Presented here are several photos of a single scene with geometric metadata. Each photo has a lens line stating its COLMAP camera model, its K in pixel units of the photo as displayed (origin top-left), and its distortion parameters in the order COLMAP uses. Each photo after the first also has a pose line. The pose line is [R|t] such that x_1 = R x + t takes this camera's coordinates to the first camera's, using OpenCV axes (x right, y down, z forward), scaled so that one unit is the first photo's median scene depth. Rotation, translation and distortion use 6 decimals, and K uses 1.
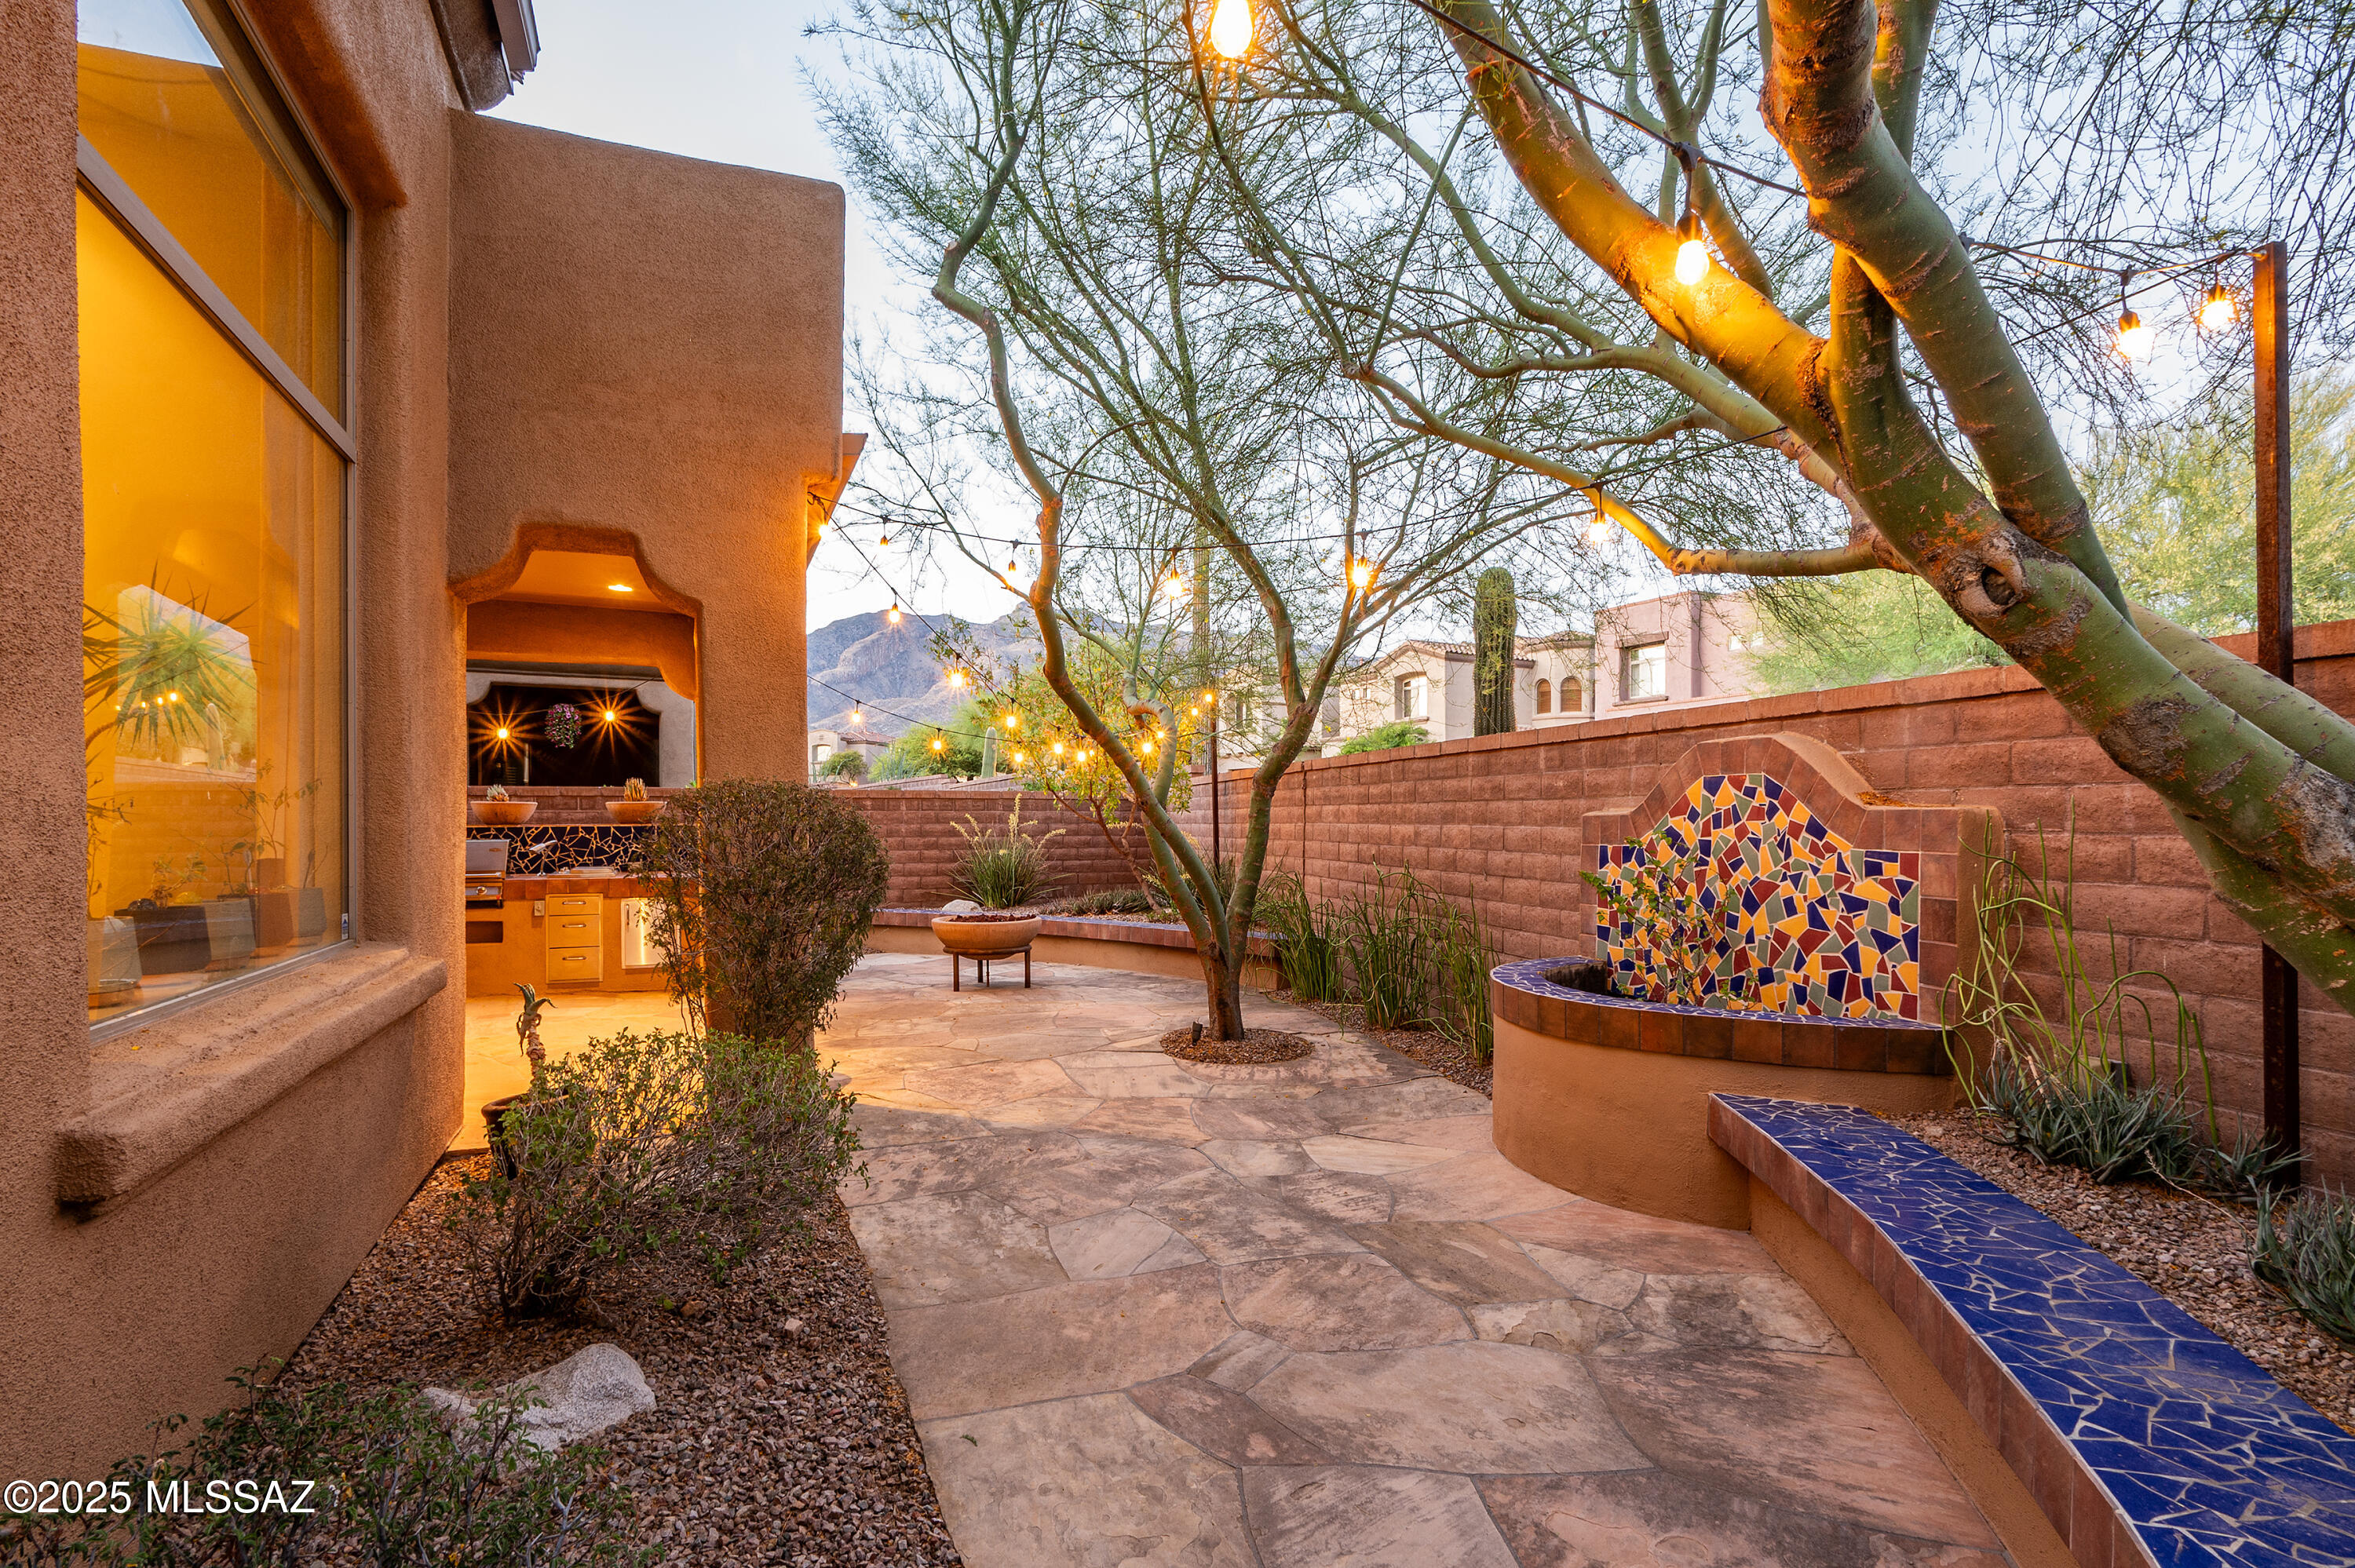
lens RADIAL K [[1170.5, 0, 1120.7], [0, 1170.5, 819.6], [0, 0, 1]] dist [-0.001315, 0.000419]
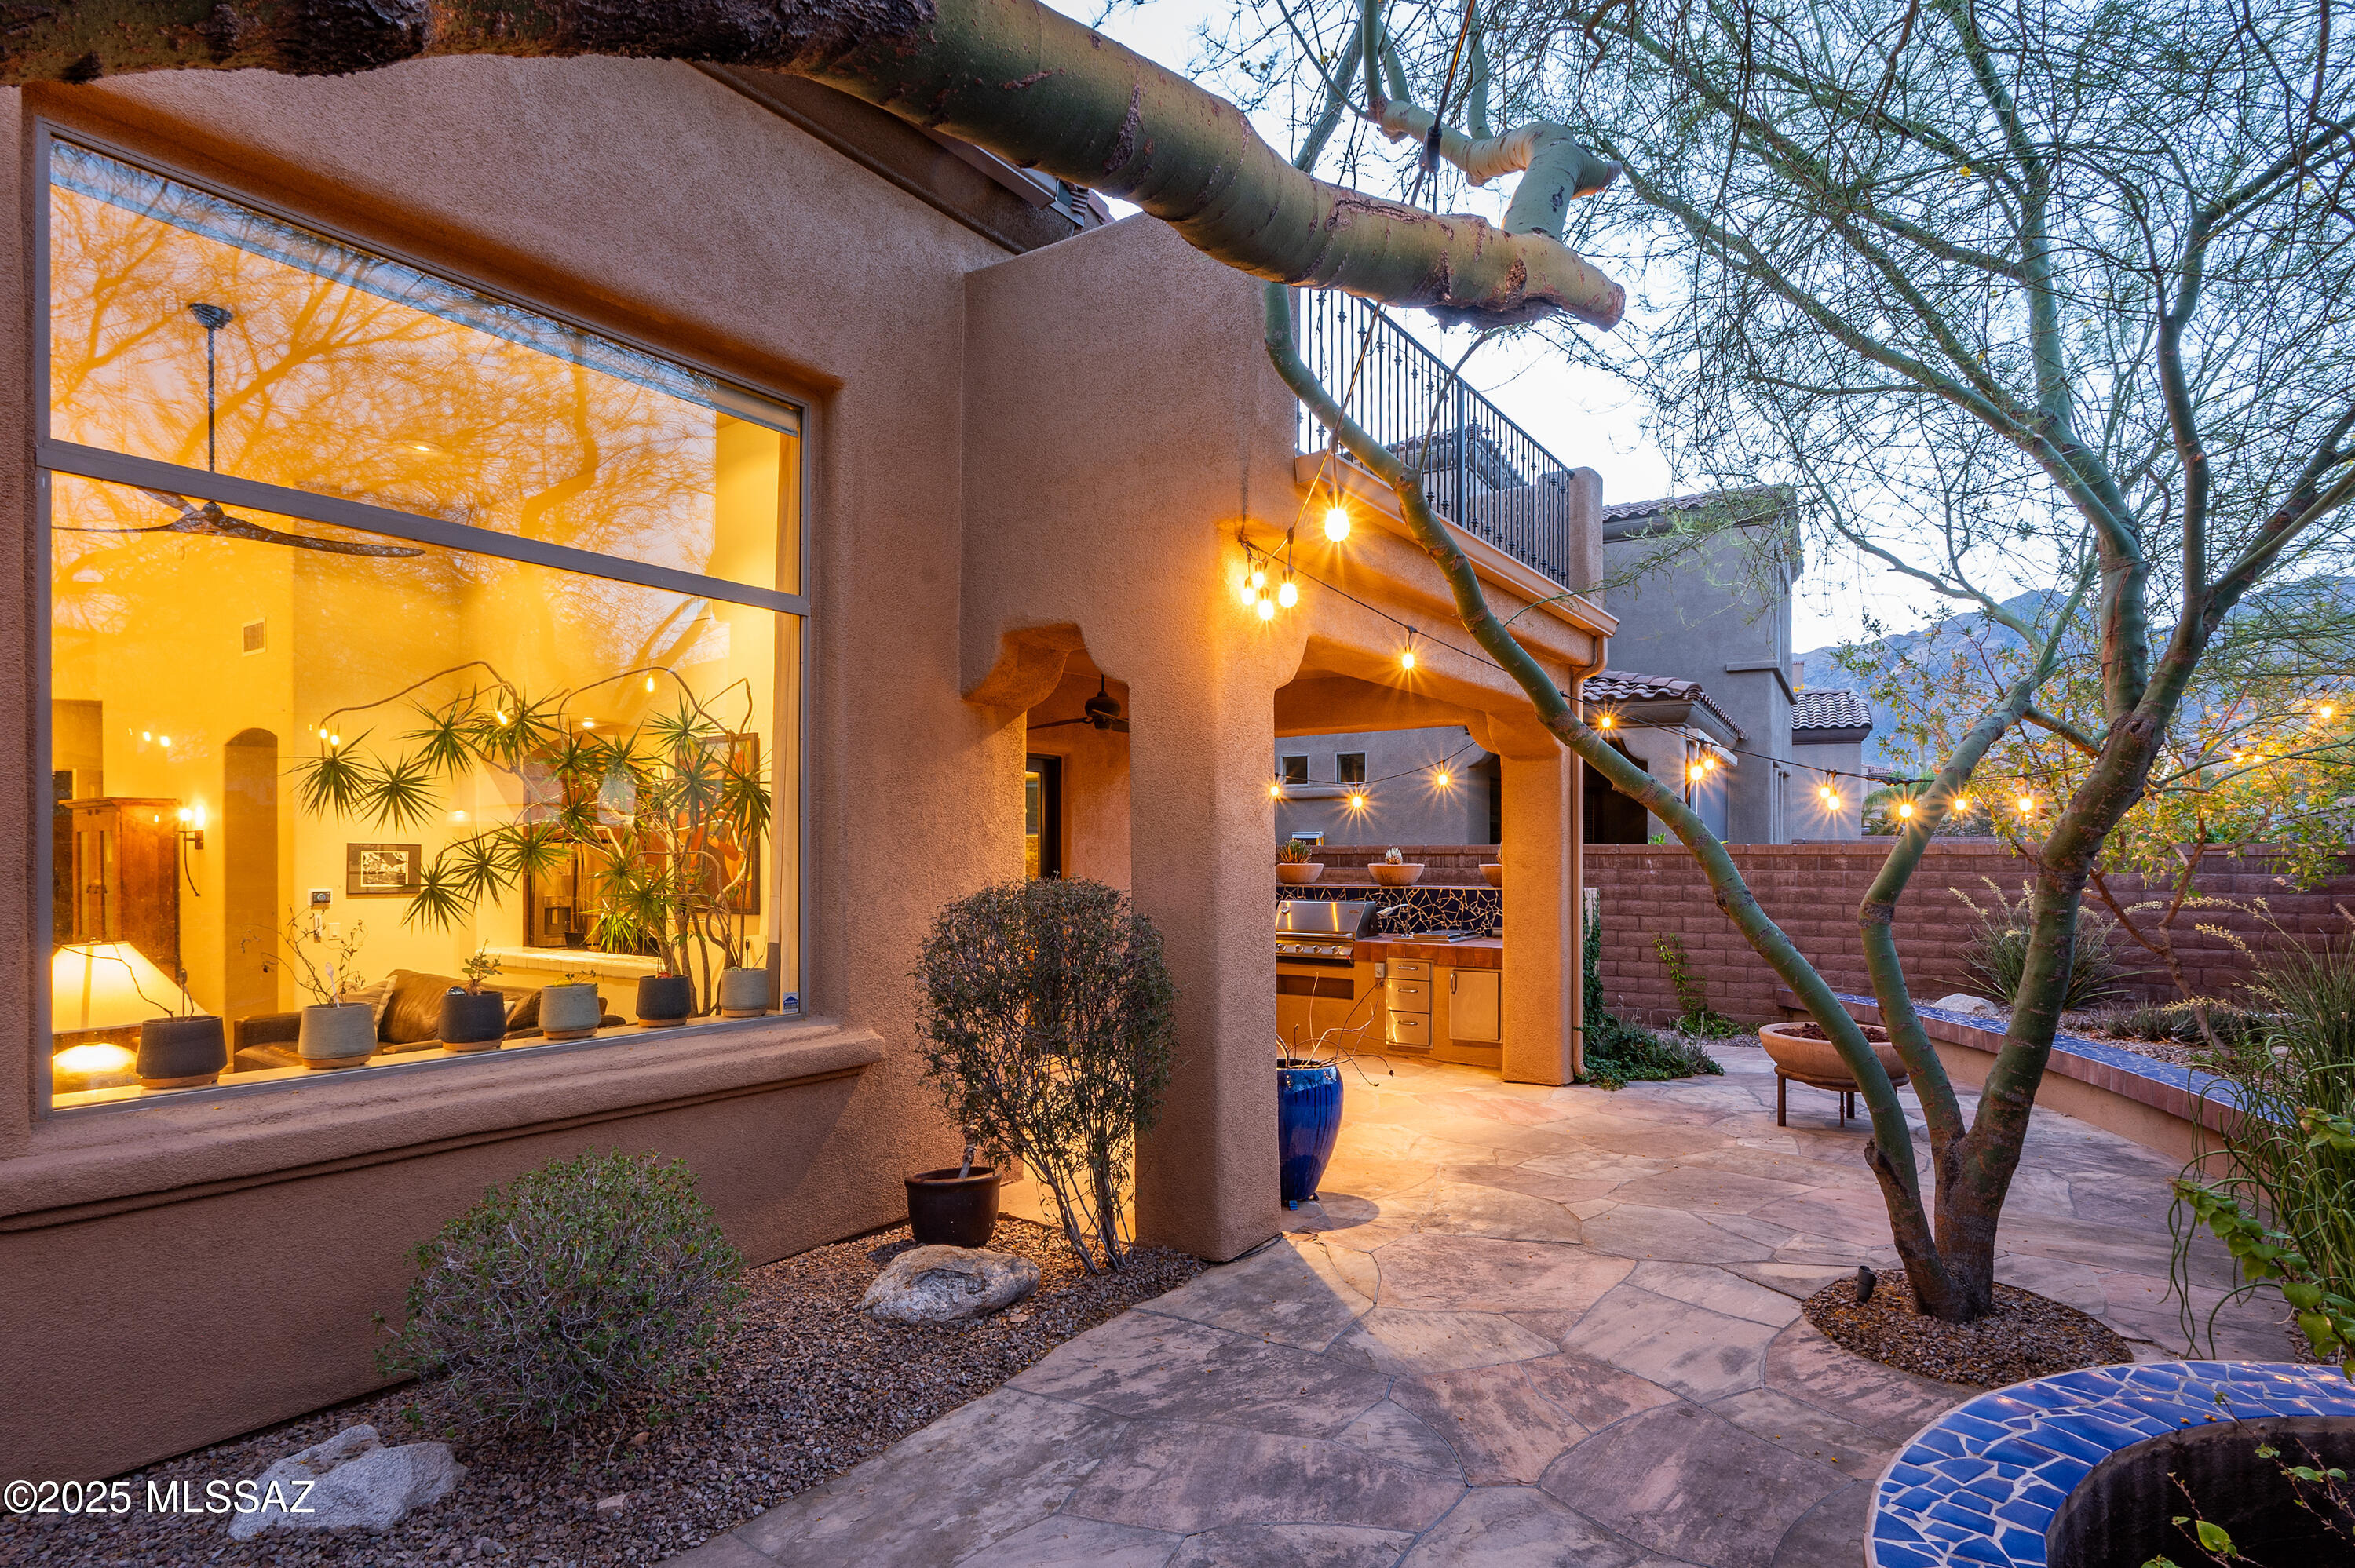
lens RADIAL K [[1173.1, 0, 1258.5], [0, 1173.1, 853.0], [0, 0, 1]] dist [-0.000855, 0.000603]
pose [[0.603459, 0.001831, -0.797392, 0.263182], [-0.001921, 0.999998, 0.000843, -0.028402], [0.797392, 0.001023, 0.603461, 0.291820]]
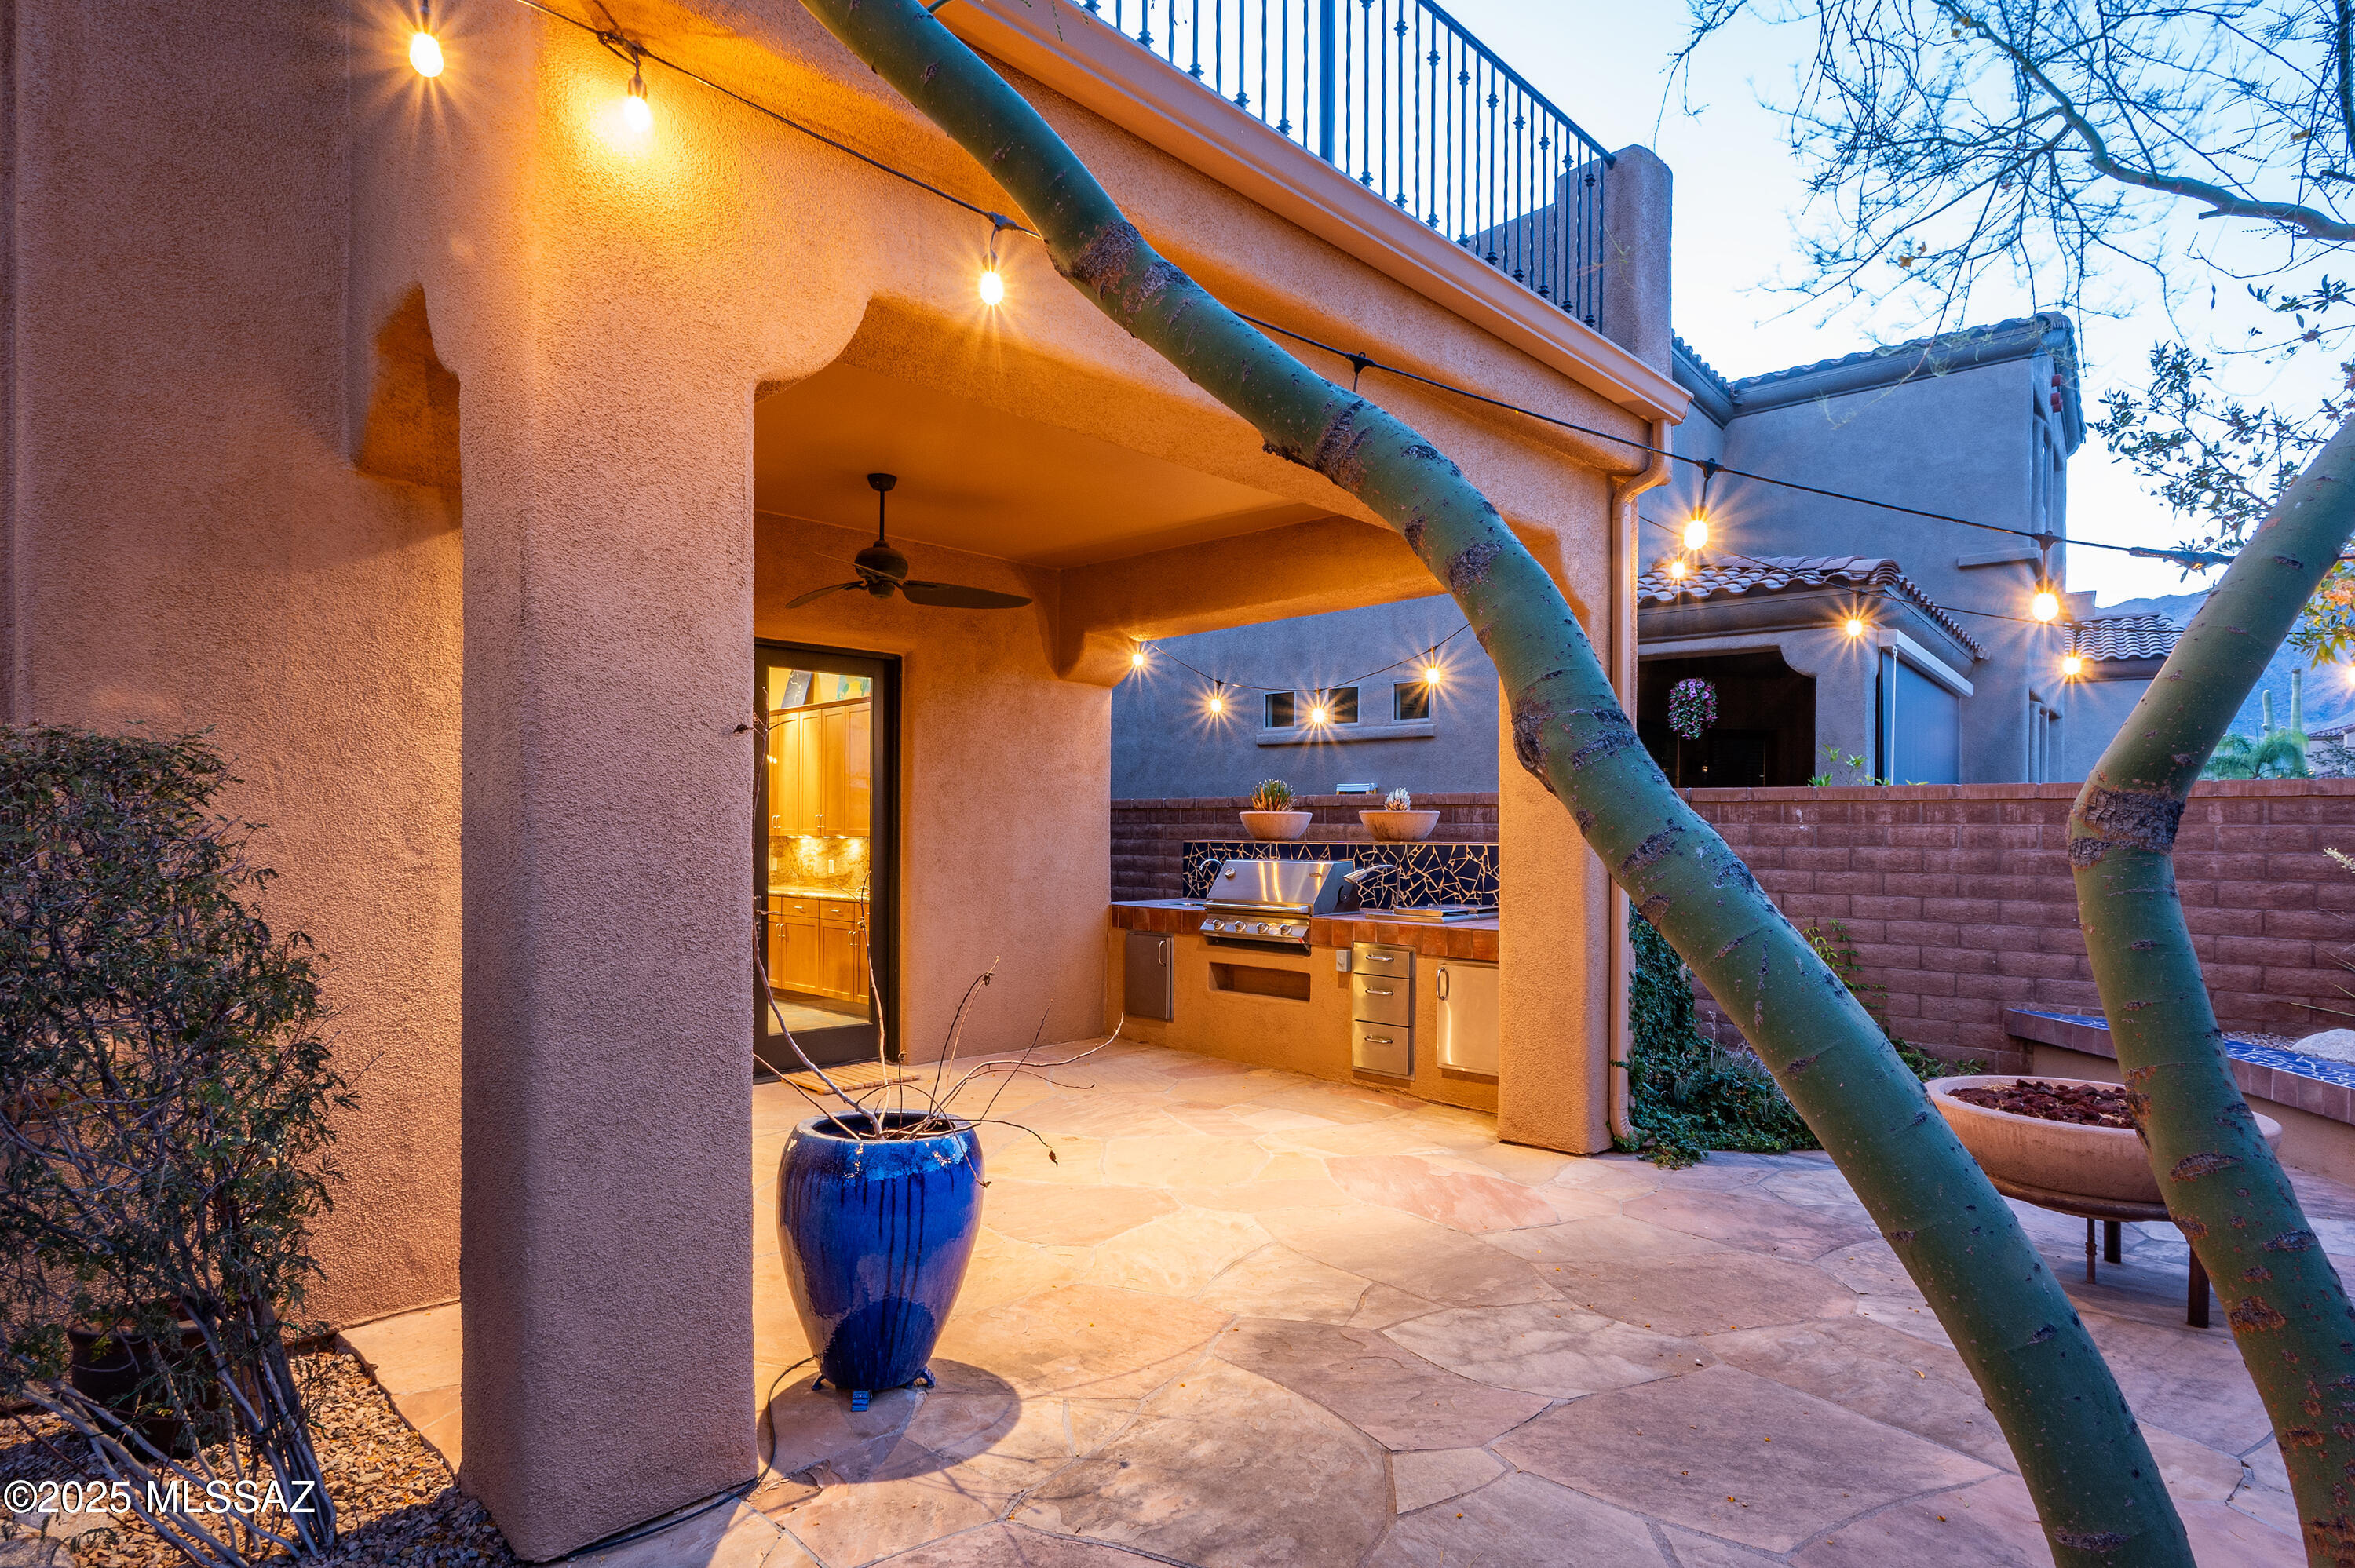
lens RADIAL K [[1223.7, 0, 1179.5], [0, 1223.7, 835.2], [0, 0, 1]] dist [-0.001370, 0.002220]
pose [[0.422257, 0.006067, -0.906456, 0.127734], [-0.009616, 0.999951, 0.002214, -0.000113], [0.906425, 0.007782, 0.422294, 0.602231]]
